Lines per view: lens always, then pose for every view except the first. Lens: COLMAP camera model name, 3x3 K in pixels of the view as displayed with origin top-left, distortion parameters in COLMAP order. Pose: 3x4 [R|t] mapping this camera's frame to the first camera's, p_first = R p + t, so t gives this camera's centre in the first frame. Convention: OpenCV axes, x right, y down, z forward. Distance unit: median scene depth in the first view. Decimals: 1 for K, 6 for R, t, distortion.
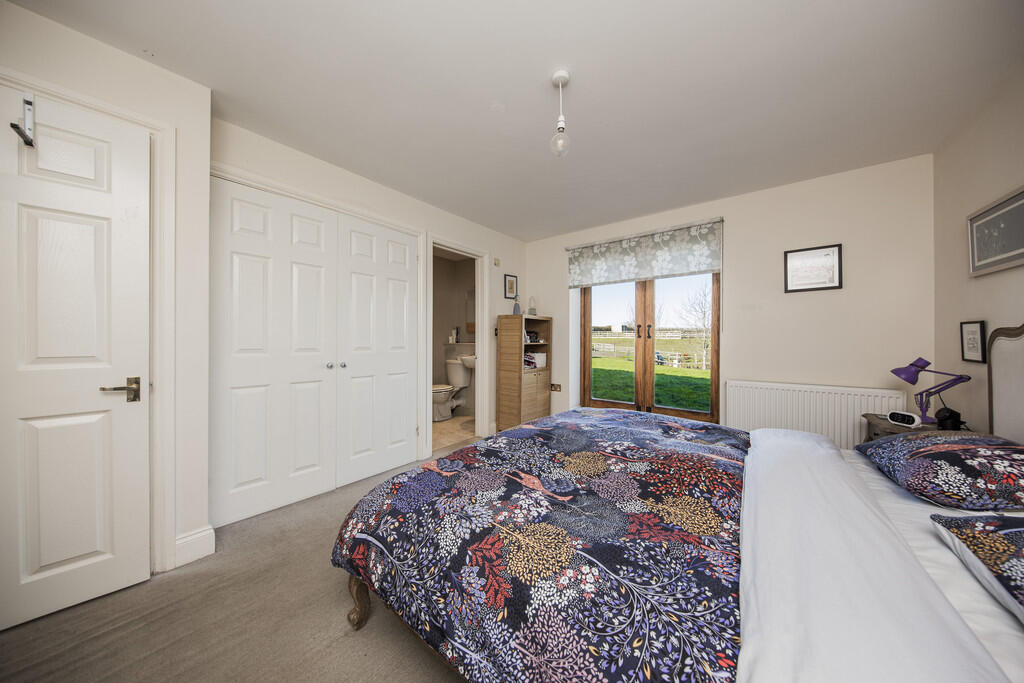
lens RADIAL K [[325.8, 0, 513.1], [0, 325.8, 338.9], [0, 0, 1]] dist [0.000090, -0.000003]
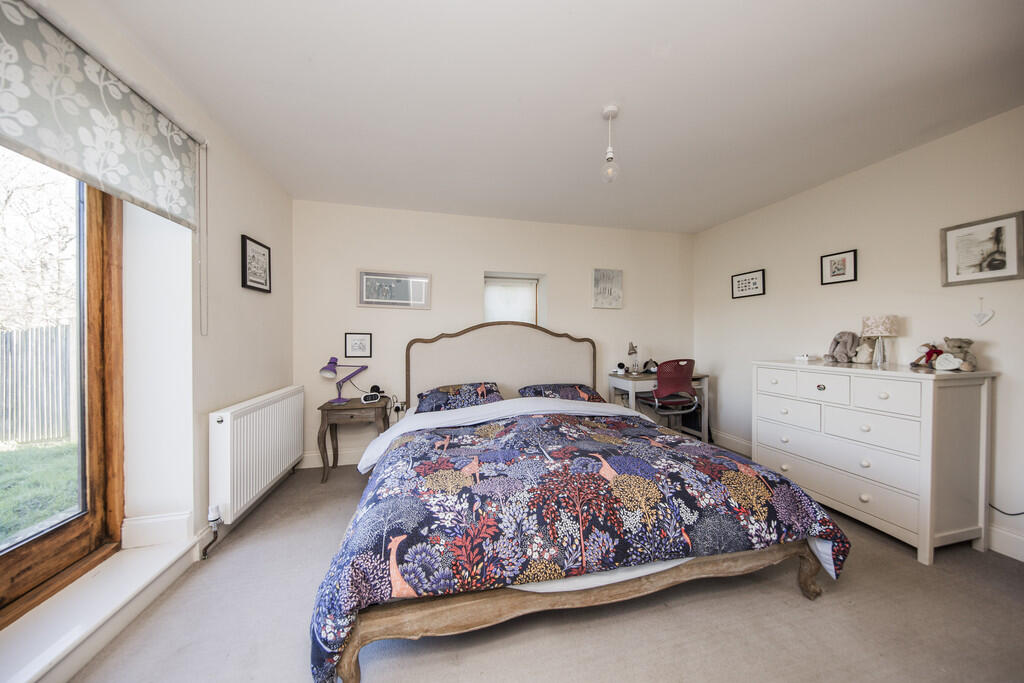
lens RADIAL K [[325.8, 0, 513.1], [0, 325.8, 338.9], [0, 0, 1]] dist [0.000090, -0.000003]
pose [[-0.772321, -0.007339, 0.635190, -0.300719], [-0.004802, 0.999972, 0.005715, -0.038416], [-0.635215, 0.001363, -0.772334, 2.037851]]
